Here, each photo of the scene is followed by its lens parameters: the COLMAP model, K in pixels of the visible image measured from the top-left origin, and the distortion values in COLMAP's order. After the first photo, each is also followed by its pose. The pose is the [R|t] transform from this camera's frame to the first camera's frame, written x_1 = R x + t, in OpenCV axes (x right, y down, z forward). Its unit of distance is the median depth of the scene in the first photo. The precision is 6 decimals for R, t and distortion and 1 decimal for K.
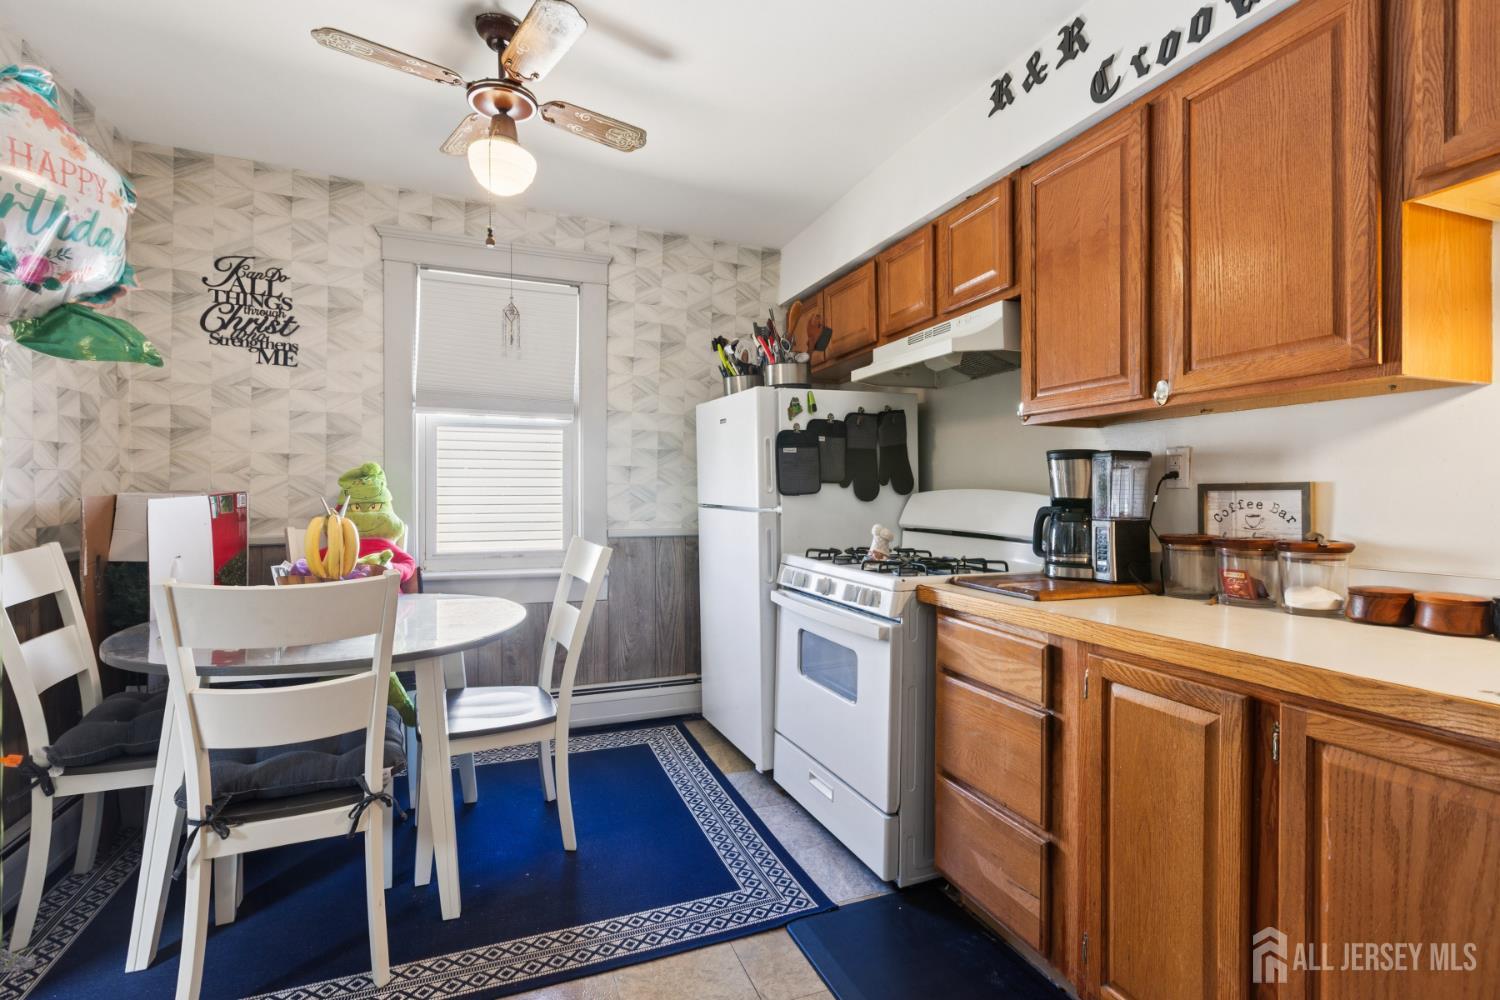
lens RADIAL K [[697.4, 0, 752.0], [0, 697.4, 495.6], [0, 0, 1]] dist [0.000764, 0.000529]
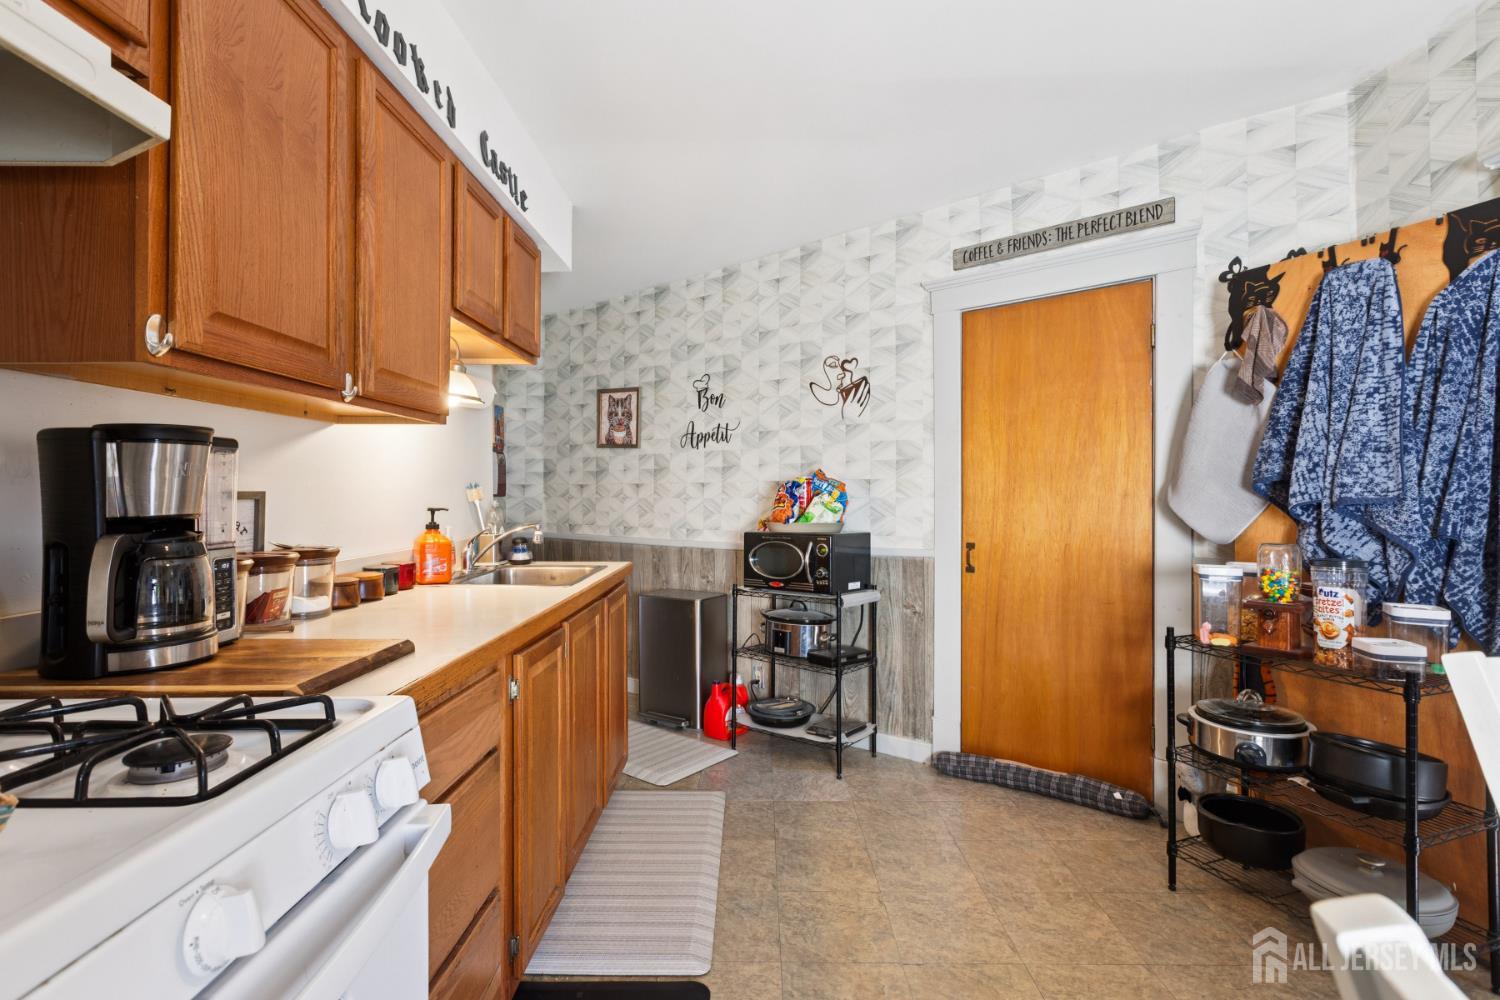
lens RADIAL K [[680.0, 0, 750.0], [0, 680.0, 500.0], [0, 0, 1]] dist [0.001121, 0.000468]
pose [[-0.926898, -0.006756, 0.375252, -0.151363], [-0.002395, 0.999924, 0.012088, -0.015336], [-0.375305, 0.010305, -0.926844, 1.241455]]
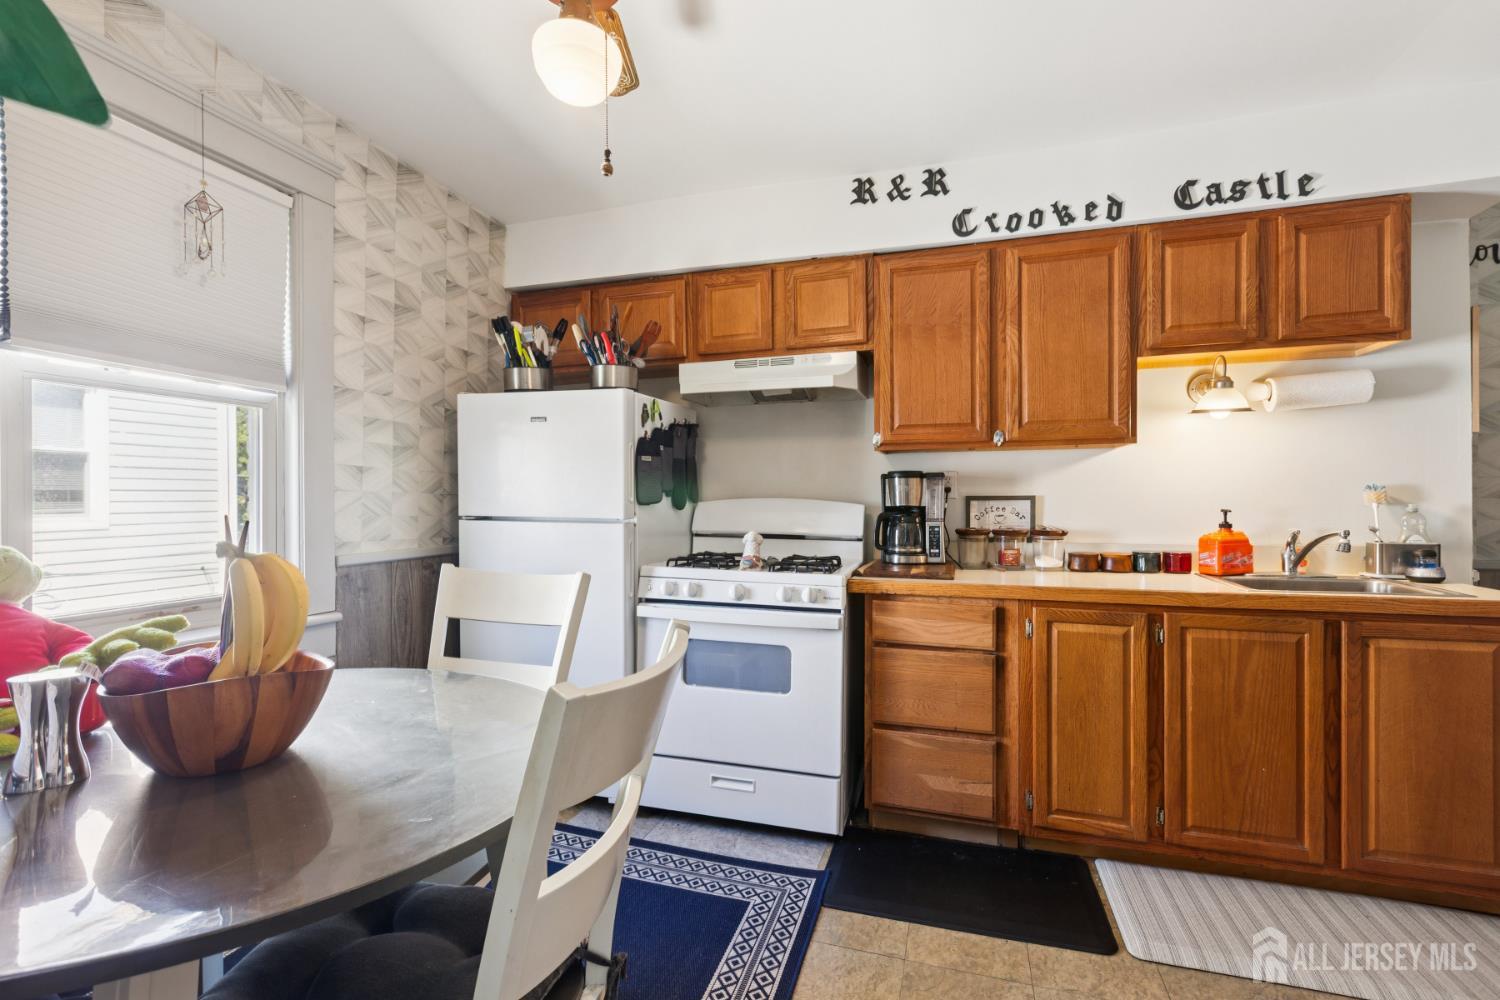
lens RADIAL K [[680.0, 0, 750.0], [0, 680.0, 500.0], [0, 0, 1]] dist [0.001121, 0.000468]
pose [[0.622679, -0.004794, 0.782463, -0.745760], [0.003429, 0.999988, 0.003398, -0.012743], [-0.782470, 0.000567, 0.622688, 0.379984]]
